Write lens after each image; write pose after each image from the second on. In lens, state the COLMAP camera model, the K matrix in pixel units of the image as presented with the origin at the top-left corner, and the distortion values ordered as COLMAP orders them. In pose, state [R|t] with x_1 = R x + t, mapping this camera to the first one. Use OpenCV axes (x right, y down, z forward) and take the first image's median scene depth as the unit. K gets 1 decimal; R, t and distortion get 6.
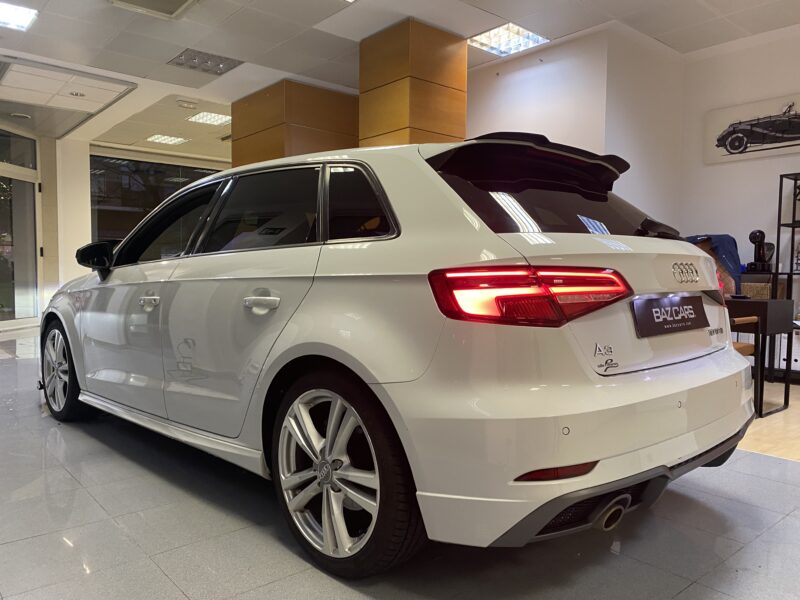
lens RADIAL K [[613.2, 0, 400.1], [0, 613.2, 296.7], [0, 0, 1]] dist [0.045653, -0.058822]
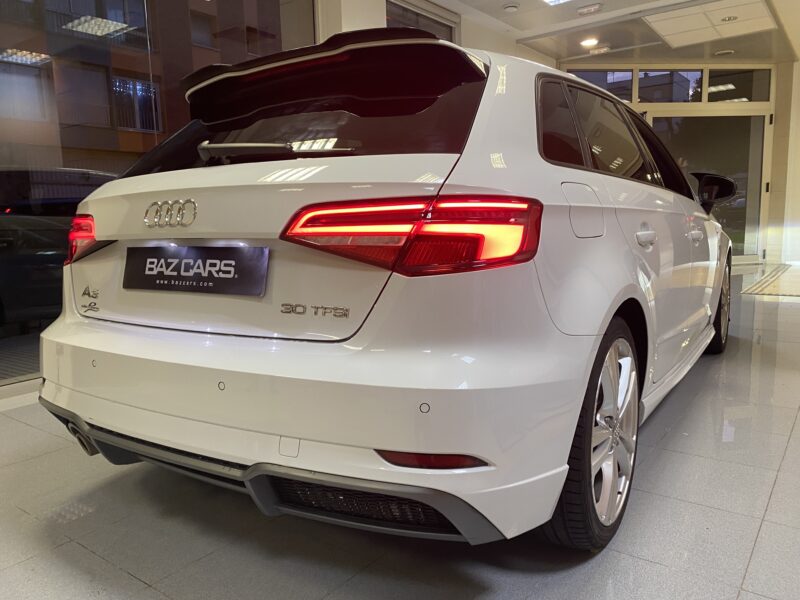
lens RADIAL K [[613.2, 0, 400.6], [0, 613.2, 299.7], [0, 0, 1]] dist [0.045653, -0.058822]
pose [[0.210945, 0.118519, -0.970286, 1.238096], [-0.011483, 0.992854, 0.118779, -0.026810], [0.977431, -0.013914, 0.210798, 1.098914]]
